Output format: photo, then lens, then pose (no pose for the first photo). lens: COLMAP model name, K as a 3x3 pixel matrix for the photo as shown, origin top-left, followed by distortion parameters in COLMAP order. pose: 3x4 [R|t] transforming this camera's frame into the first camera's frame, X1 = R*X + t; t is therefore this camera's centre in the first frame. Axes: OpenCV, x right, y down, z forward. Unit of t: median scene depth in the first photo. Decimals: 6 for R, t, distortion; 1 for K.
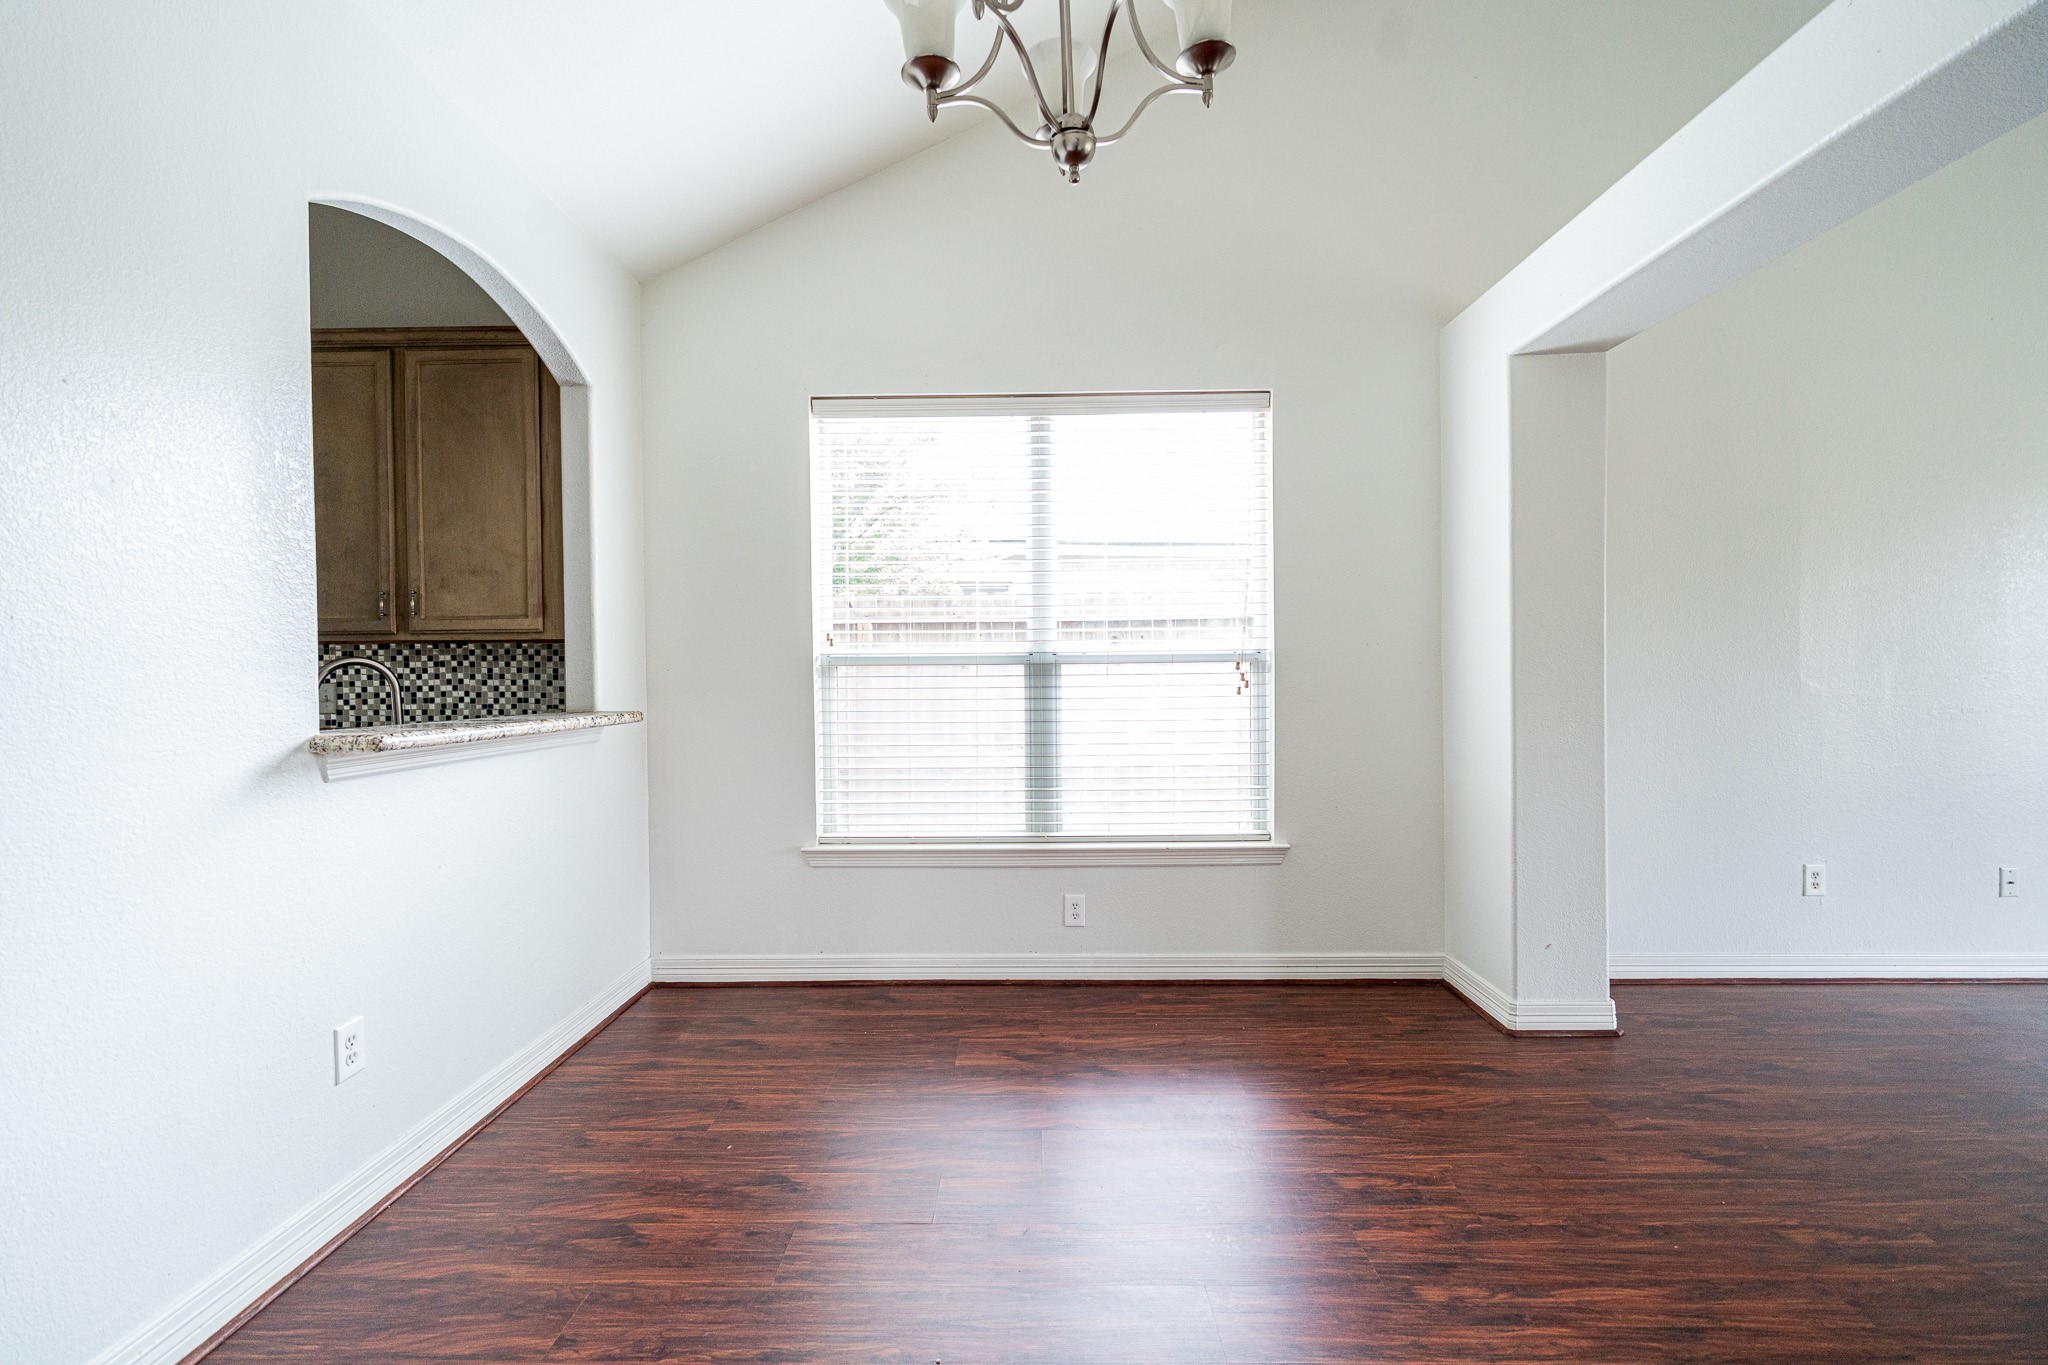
lens RADIAL K [[872.0, 0, 1018.3], [0, 872.0, 684.8], [0, 0, 1]] dist [-0.000783, -0.000599]
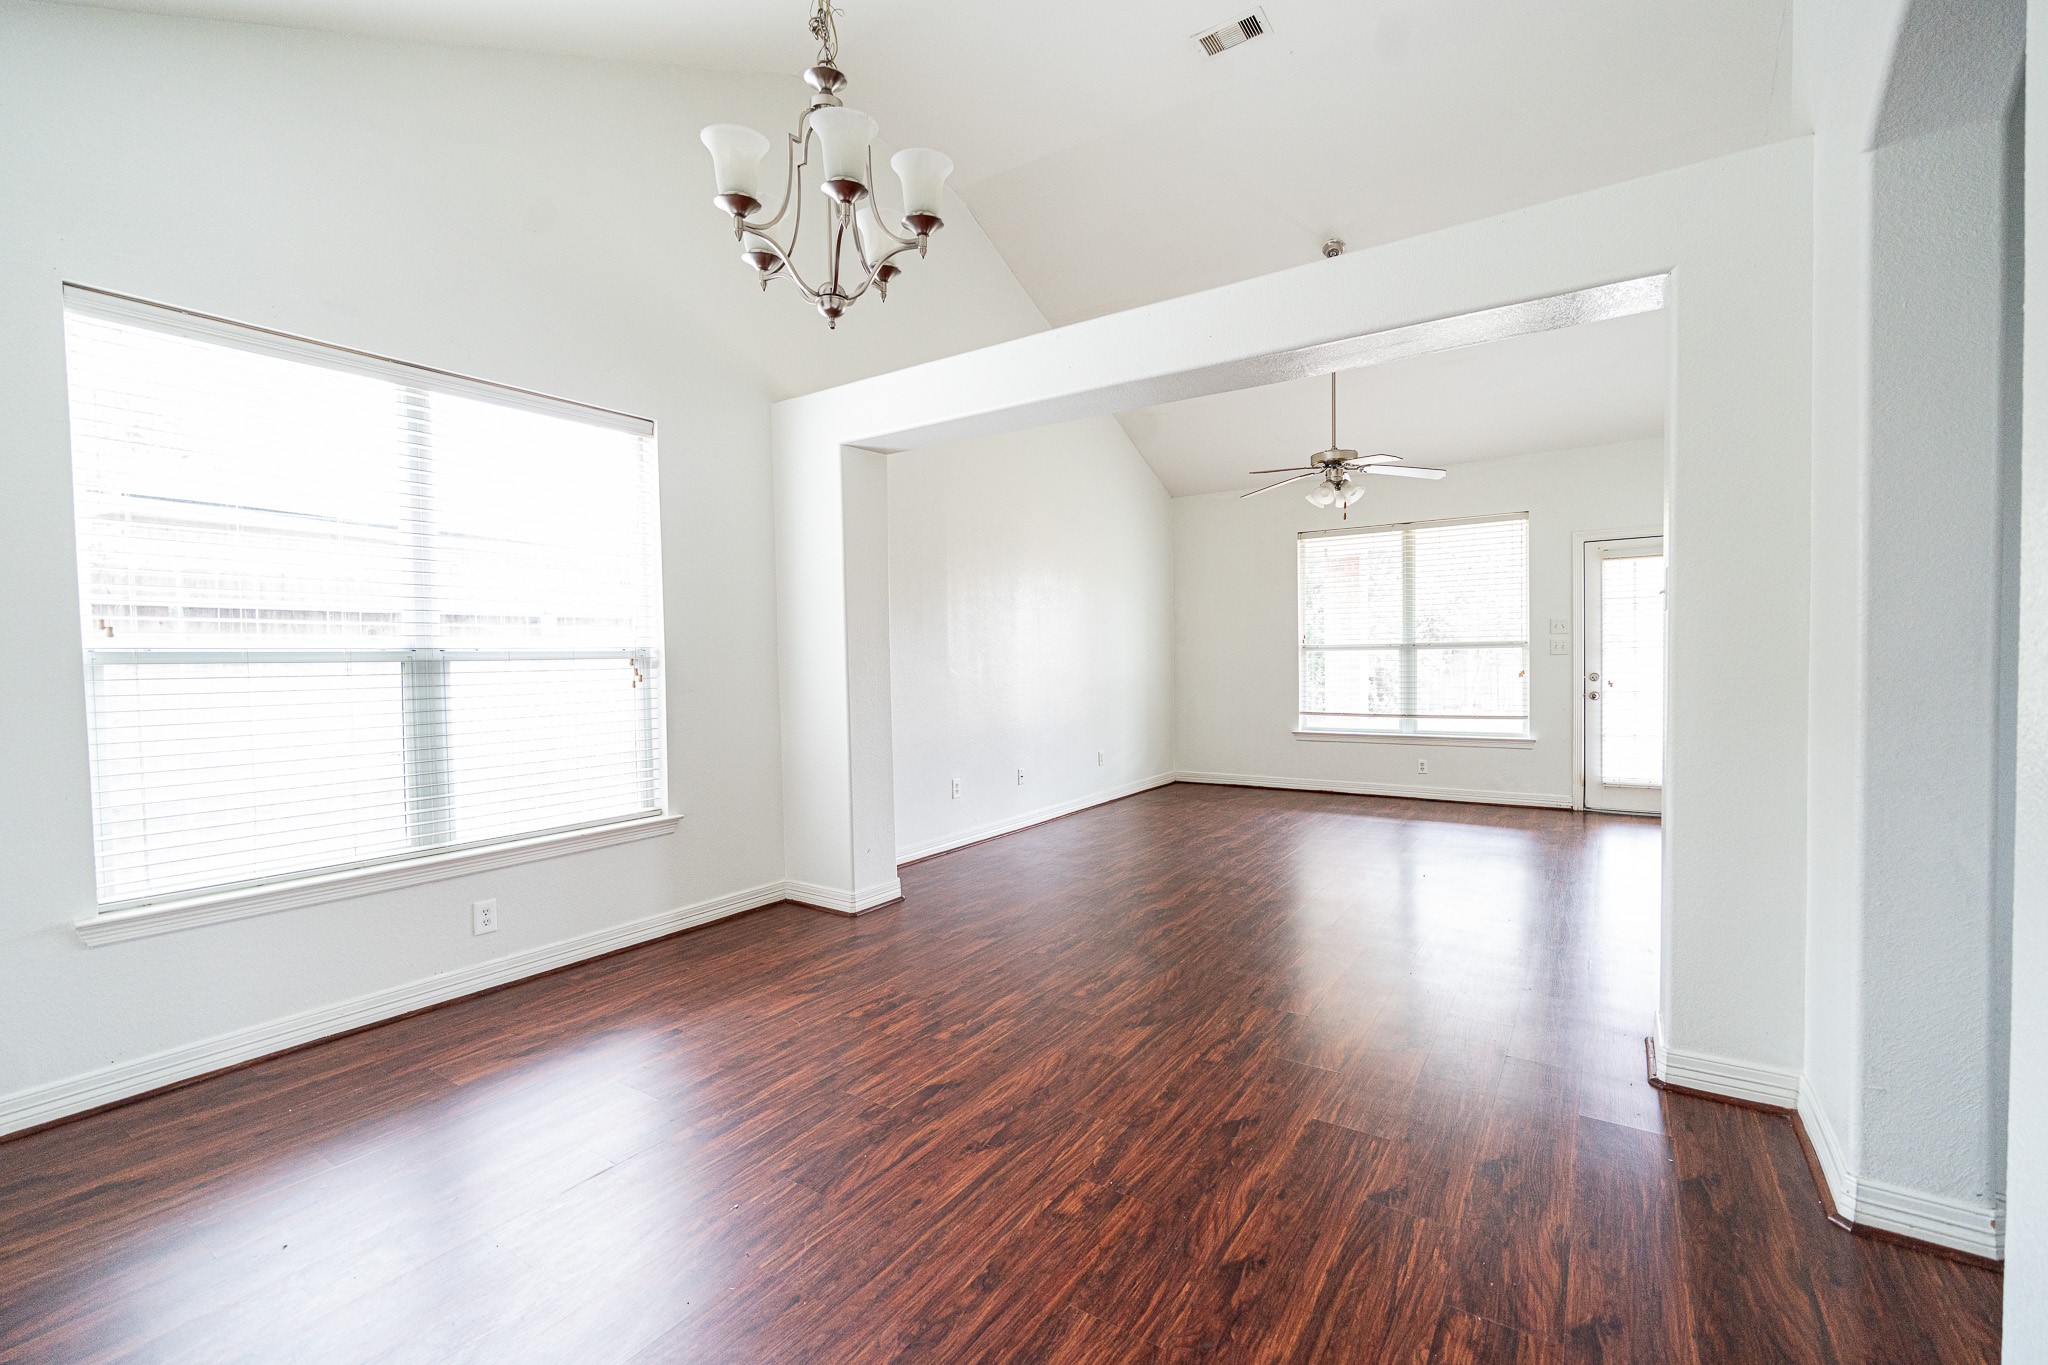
lens RADIAL K [[872.0, 0, 1018.3], [0, 872.0, 684.8], [0, 0, 1]] dist [-0.000783, -0.000599]
pose [[0.548839, -0.025383, 0.835542, -0.416925], [0.023919, 0.999606, 0.014656, 0.002828], [-0.835586, 0.011941, 0.549230, -0.023447]]
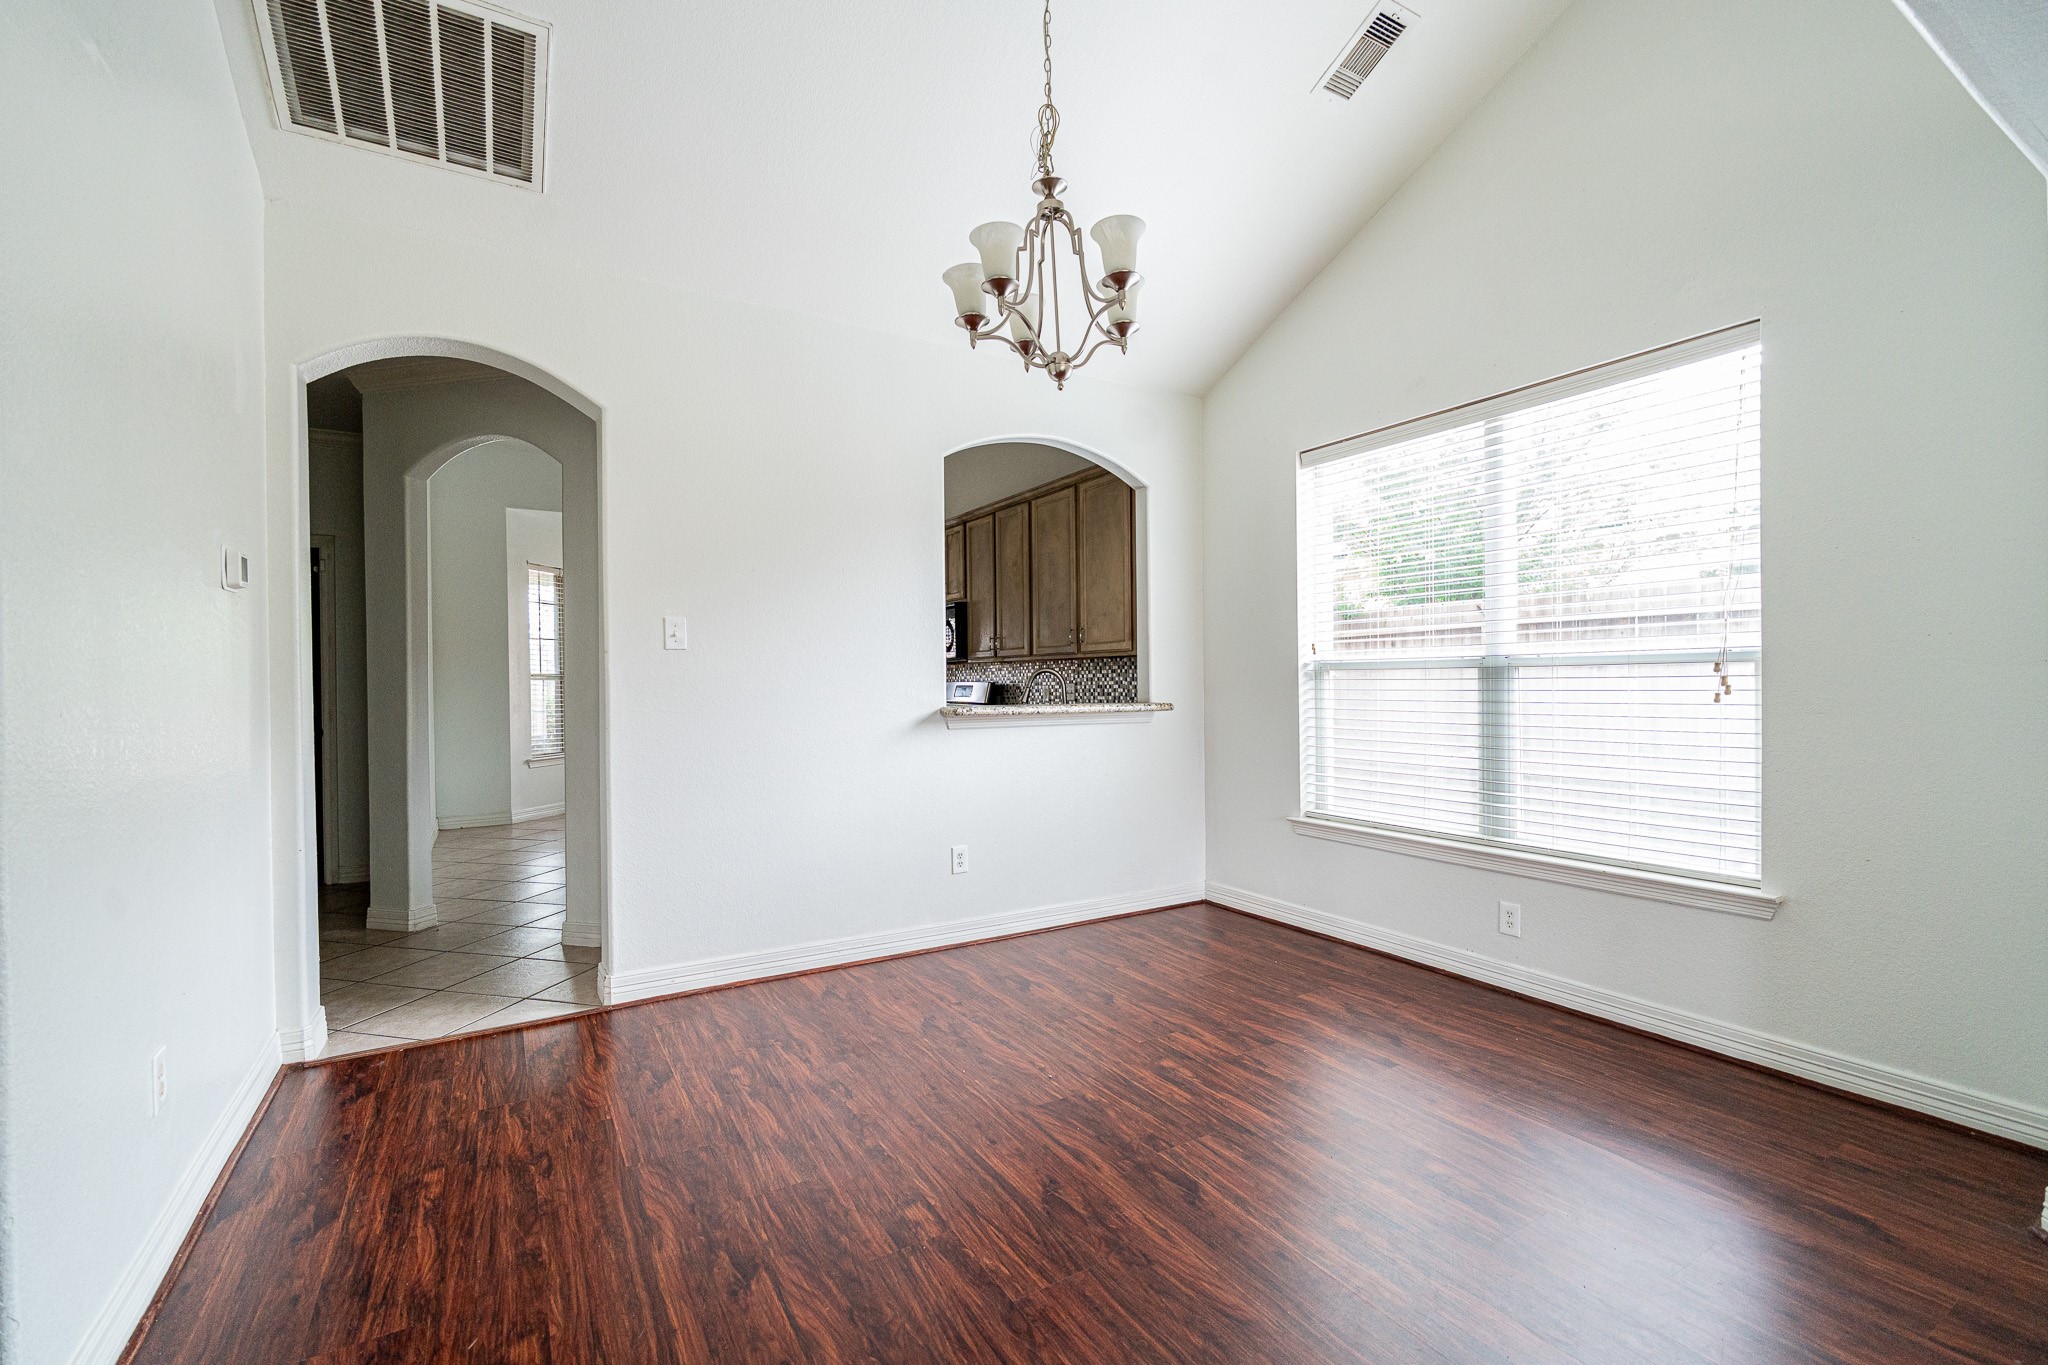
lens RADIAL K [[867.9, 0, 1018.4], [0, 867.9, 688.6], [0, 0, 1]] dist [0.002446, -0.000184]
pose [[0.529620, 0.010879, -0.848165, 0.608164], [-0.007453, 0.999939, 0.008171, -0.003647], [0.848202, 0.001994, 0.529669, 0.014822]]
